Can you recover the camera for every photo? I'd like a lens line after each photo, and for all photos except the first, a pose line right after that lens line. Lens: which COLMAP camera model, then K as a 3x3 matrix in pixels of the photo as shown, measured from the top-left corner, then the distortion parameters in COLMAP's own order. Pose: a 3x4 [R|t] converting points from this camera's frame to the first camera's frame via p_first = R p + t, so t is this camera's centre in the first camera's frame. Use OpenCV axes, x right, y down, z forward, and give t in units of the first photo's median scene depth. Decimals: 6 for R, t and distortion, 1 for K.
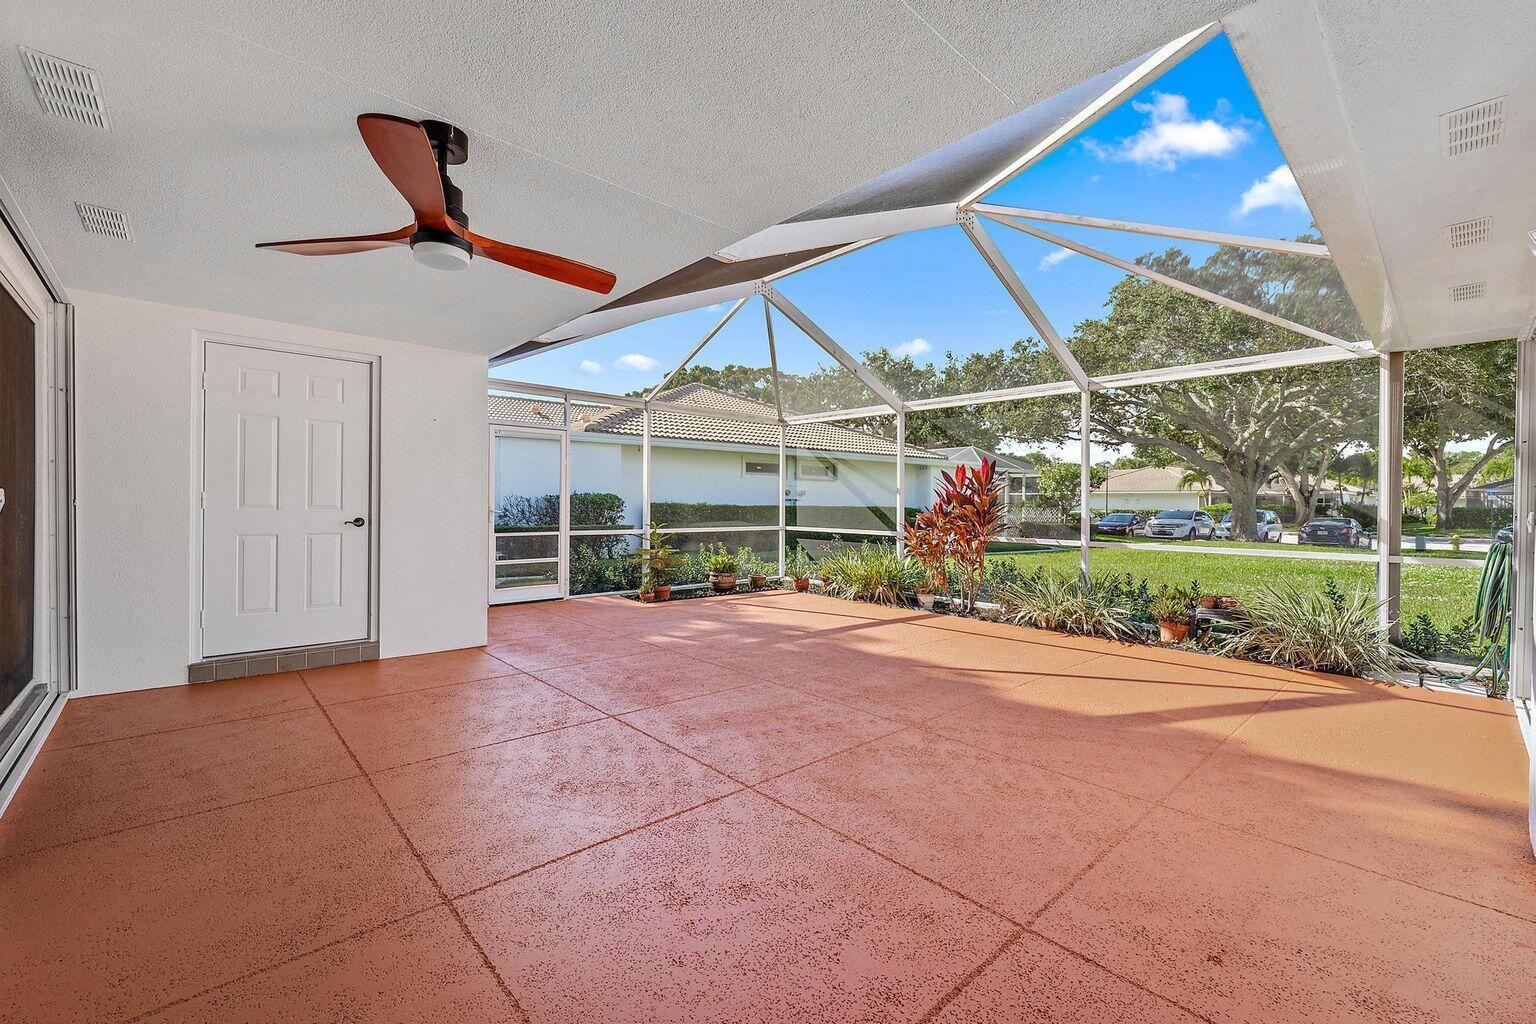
lens RADIAL K [[636.0, 0, 770.8], [0, 636.0, 511.8], [0, 0, 1]] dist [0.002444, 0.000170]
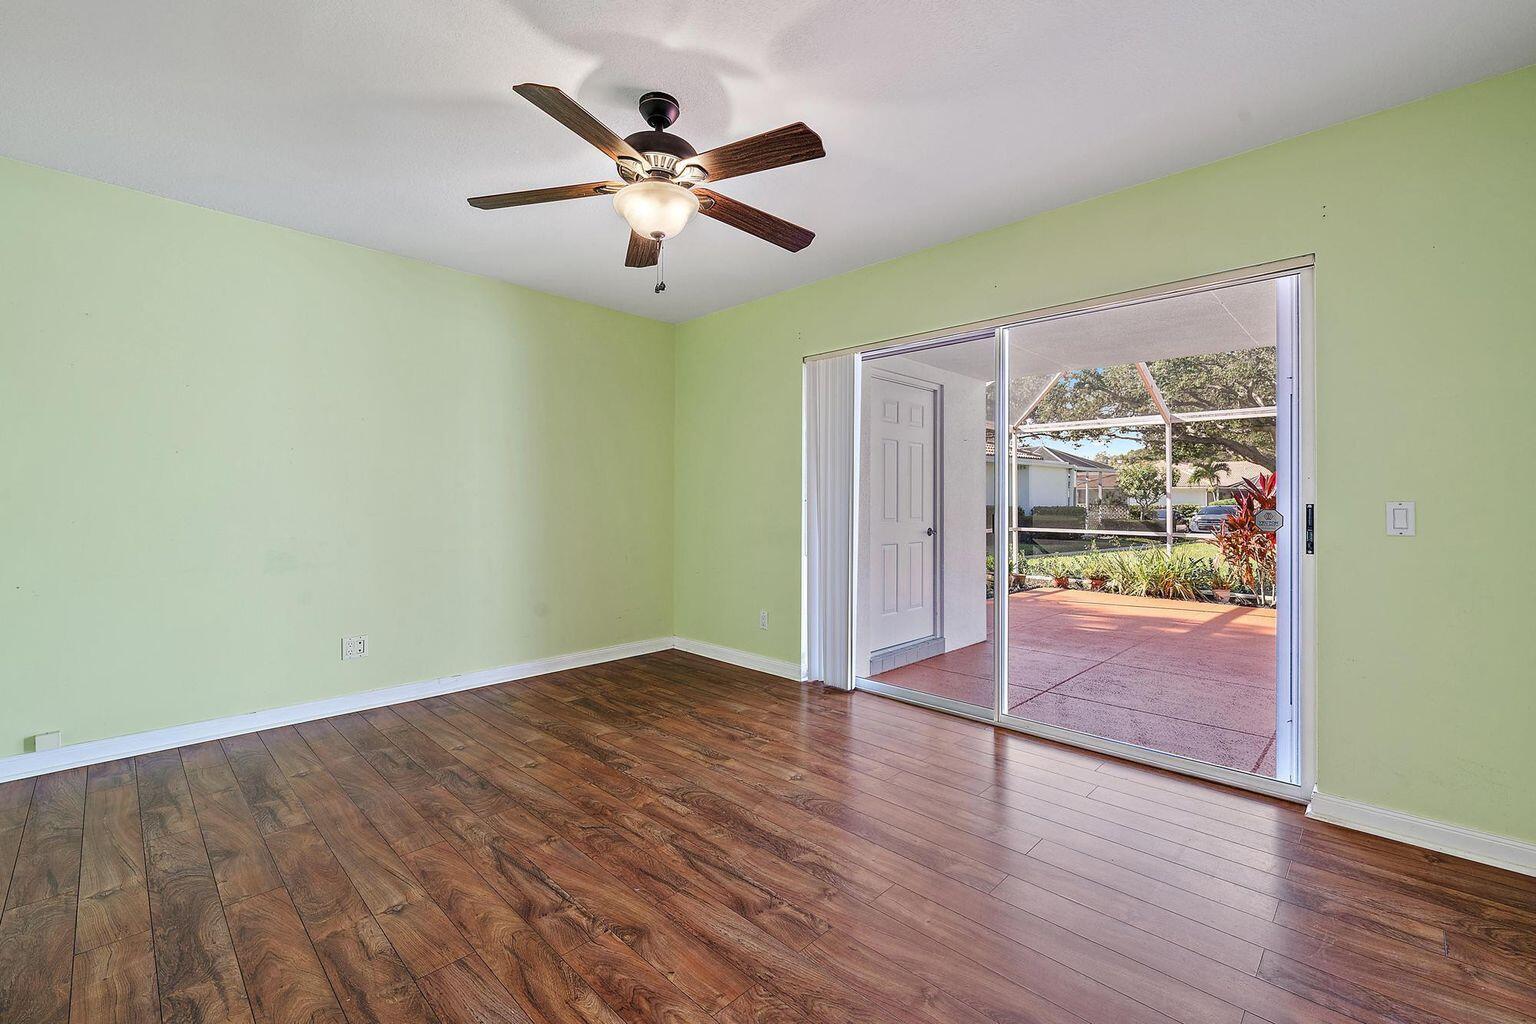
lens RADIAL K [[649.1, 0, 771.3], [0, 649.1, 499.0], [0, 0, 1]] dist [-0.000444, 0.000173]
pose [[0.998585, -0.003725, 0.053046, -1.197004], [0.004385, 0.999914, -0.012330, -0.035041], [-0.052995, 0.012545, 0.998516, -0.164469]]
